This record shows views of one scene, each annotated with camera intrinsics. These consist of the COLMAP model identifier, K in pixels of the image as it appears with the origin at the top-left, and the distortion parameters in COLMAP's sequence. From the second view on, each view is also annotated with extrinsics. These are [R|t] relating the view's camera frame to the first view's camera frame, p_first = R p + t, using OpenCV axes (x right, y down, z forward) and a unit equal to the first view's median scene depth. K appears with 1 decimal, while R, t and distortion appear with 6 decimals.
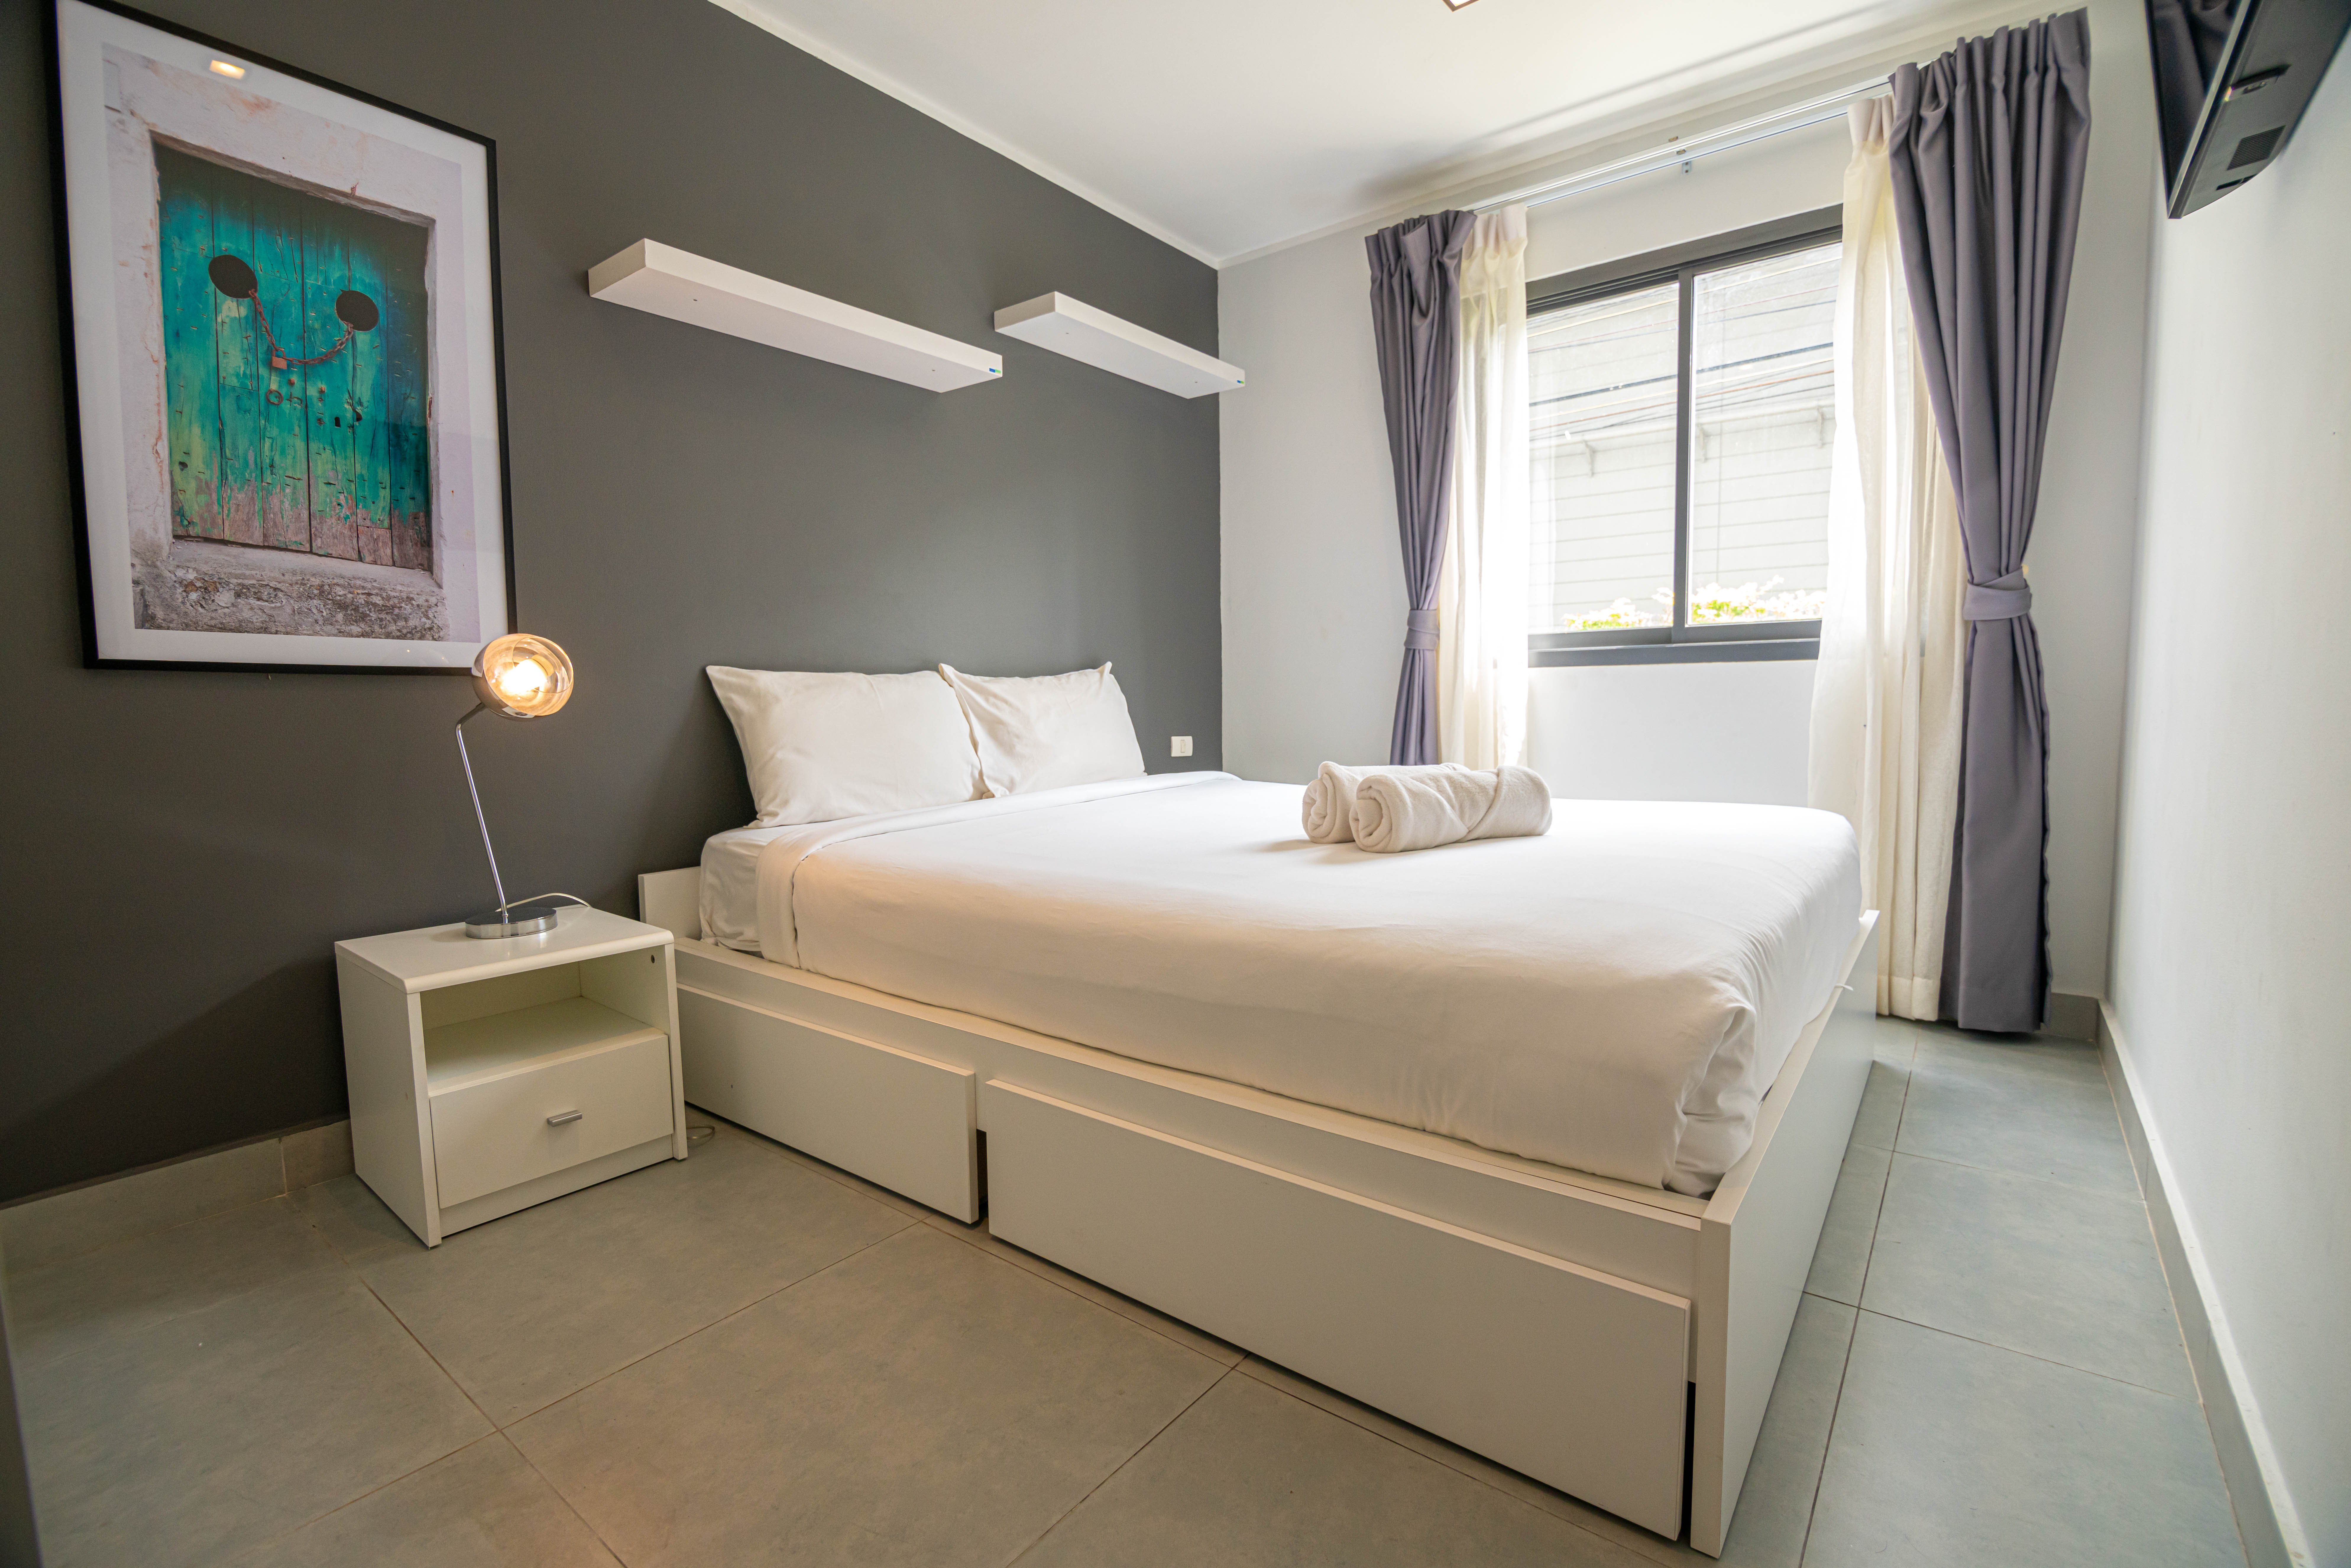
lens RADIAL K [[1050.1, 0, 1176.6], [0, 1050.1, 787.6], [0, 0, 1]] dist [-0.015689, -0.000659]
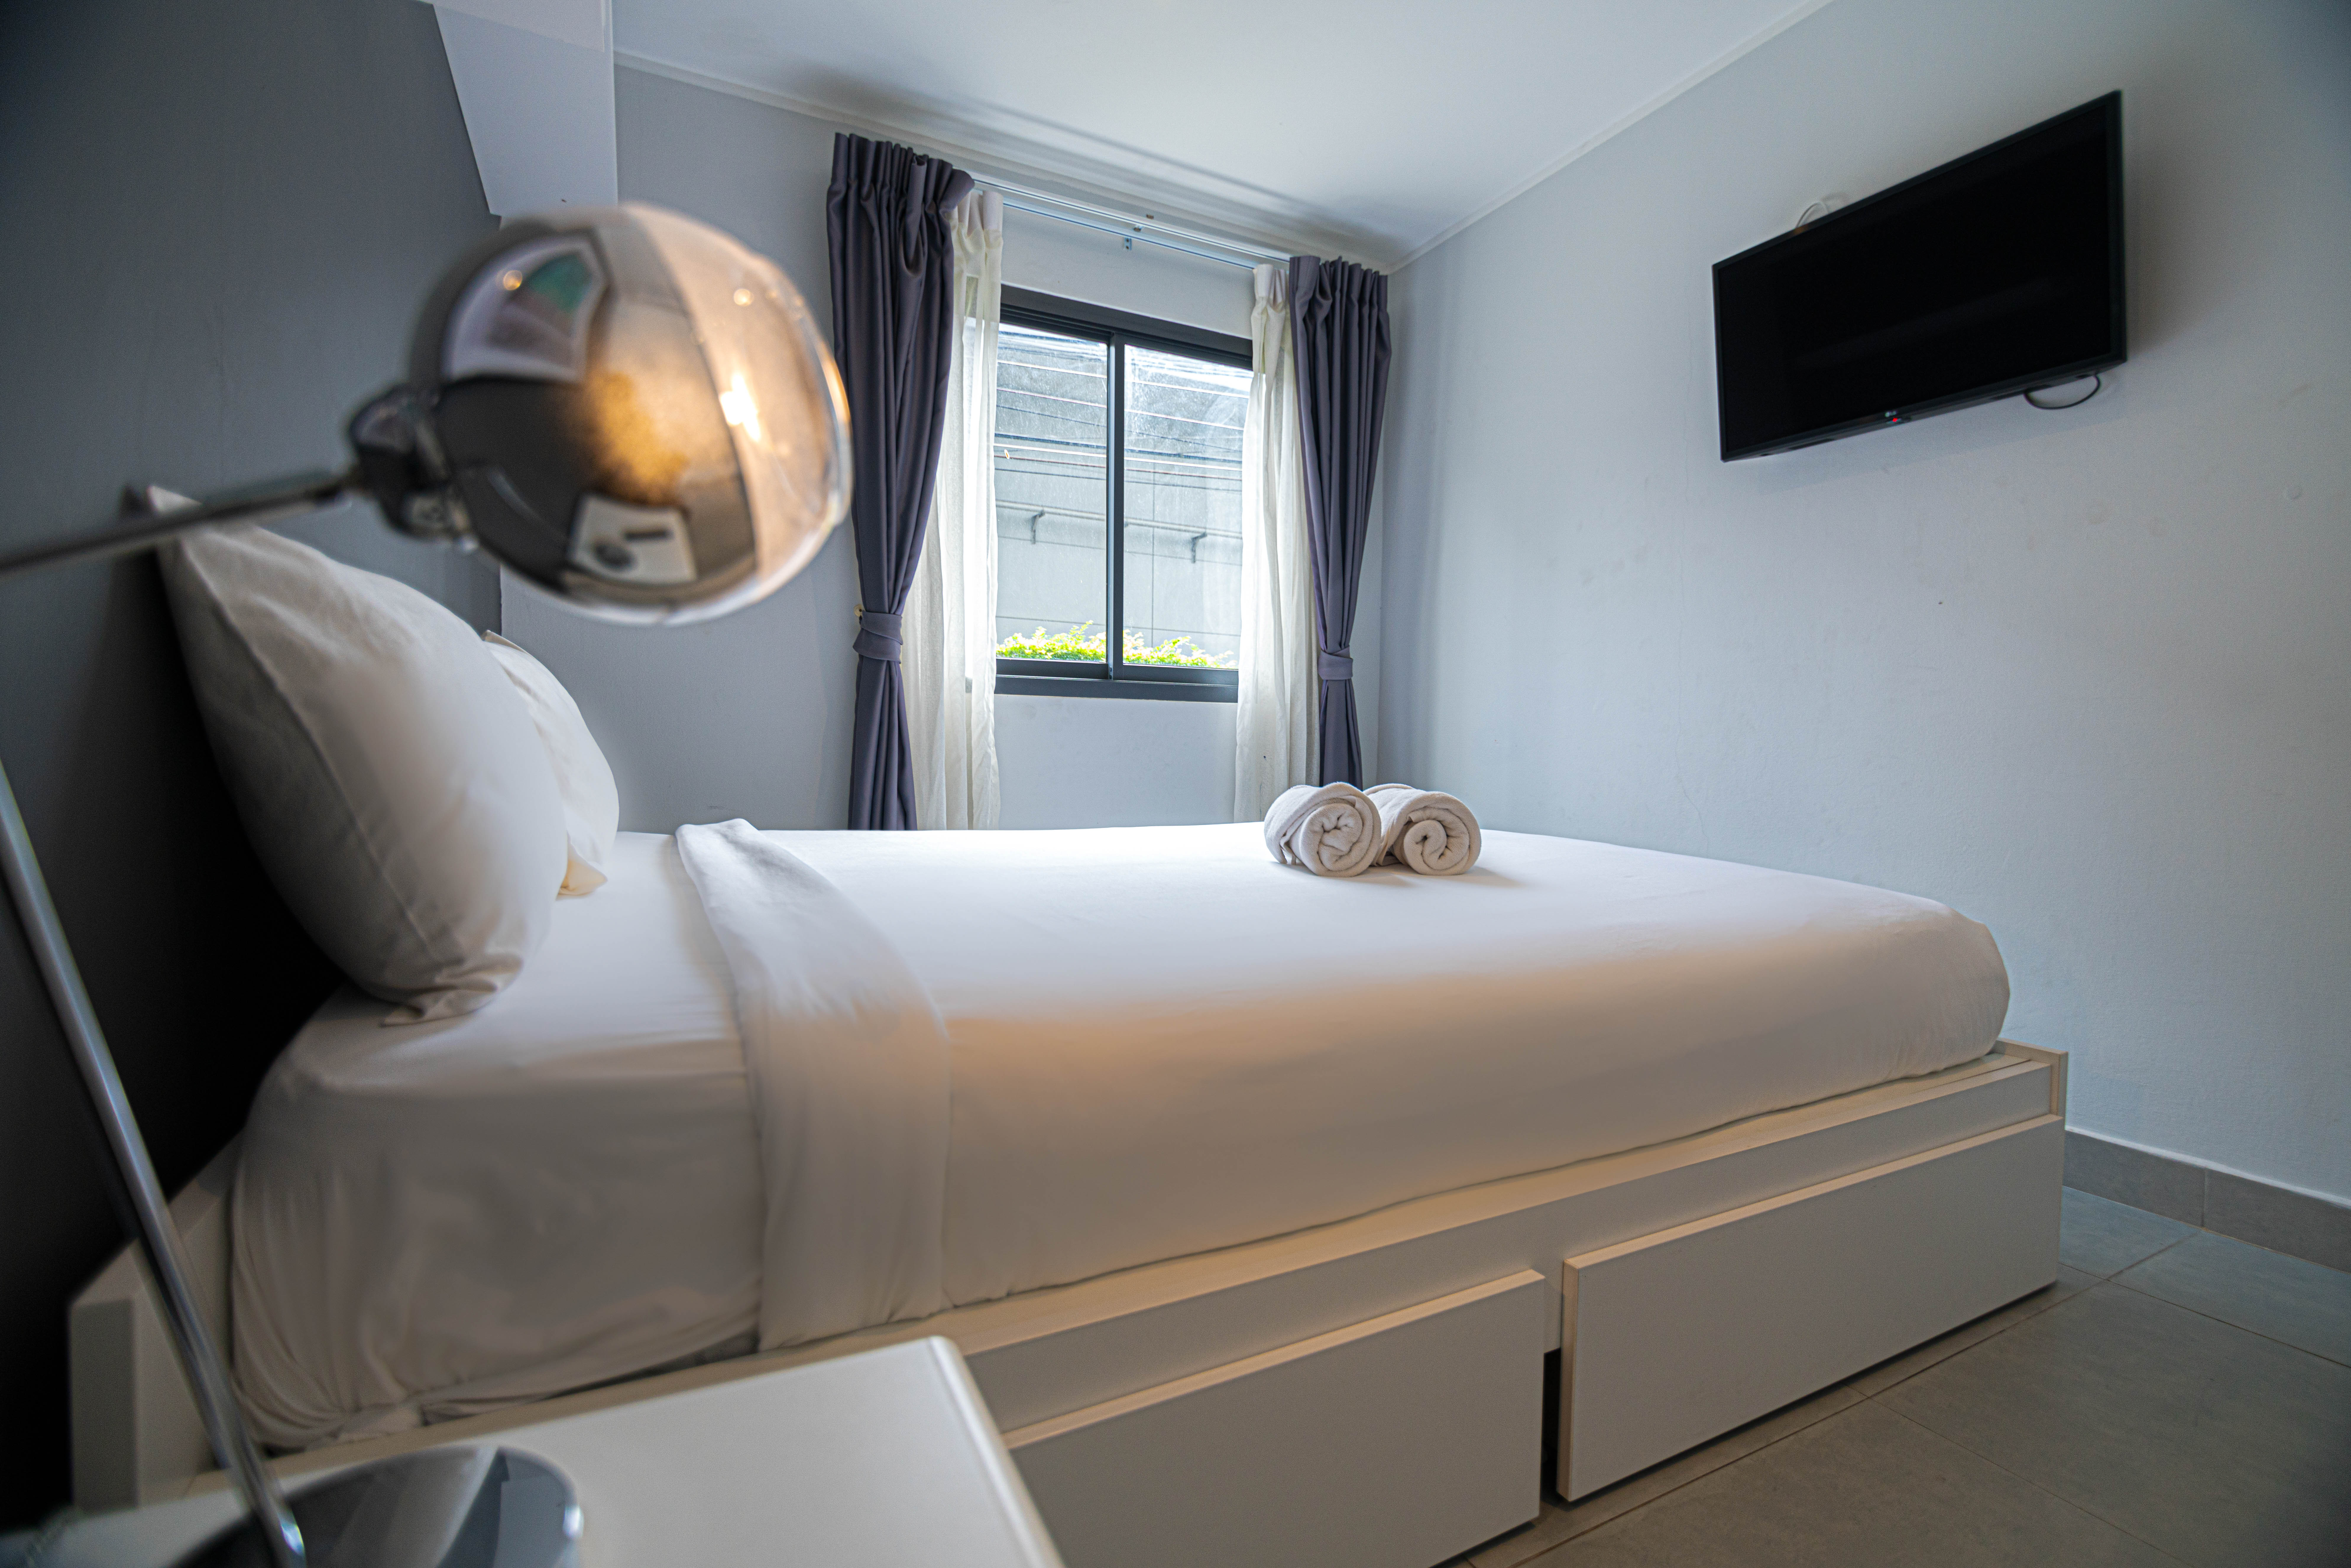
lens RADIAL K [[1050.1, 0, 1176.6], [0, 1050.1, 787.6], [0, 0, 1]] dist [-0.015689, -0.000659]
pose [[0.415731, -0.013907, 0.909381, -0.504857], [0.060058, 0.998120, -0.012191, -0.012633], [-0.907502, 0.059684, 0.415785, 0.546604]]
